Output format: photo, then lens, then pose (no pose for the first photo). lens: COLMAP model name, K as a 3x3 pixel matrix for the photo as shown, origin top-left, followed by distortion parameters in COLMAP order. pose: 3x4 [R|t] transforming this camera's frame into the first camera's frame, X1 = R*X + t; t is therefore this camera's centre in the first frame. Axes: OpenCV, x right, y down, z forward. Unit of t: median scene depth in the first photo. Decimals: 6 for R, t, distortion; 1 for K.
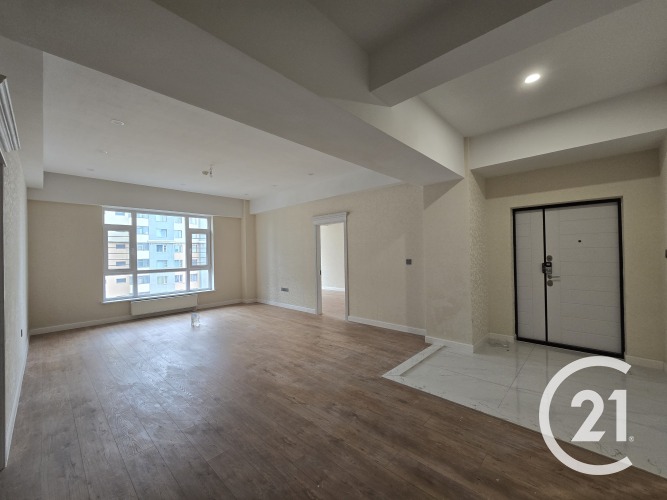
lens RADIAL K [[272.7, 0, 330.2], [0, 272.7, 250.2], [0, 0, 1]] dist [0.002146, 0.000460]
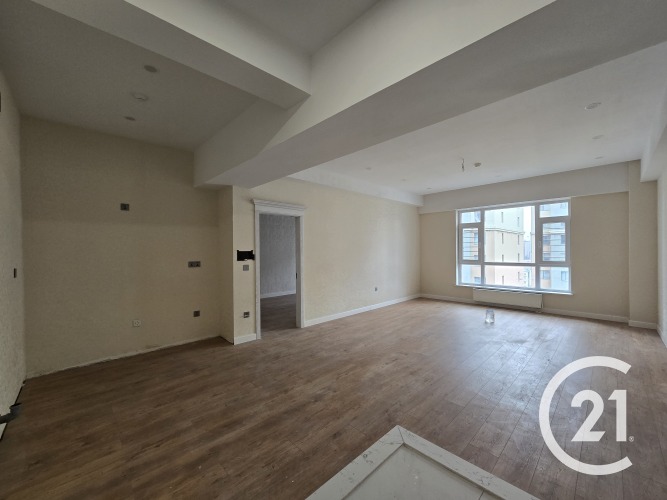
lens RADIAL K [[272.7, 0, 328.9], [0, 272.7, 251.2], [0, 0, 1]] dist [0.002146, 0.000460]
pose [[-0.050958, 0.021365, -0.998472, 0.844932], [0.021274, 0.999568, 0.020302, -0.012224], [0.998474, -0.020207, -0.051390, 0.811114]]
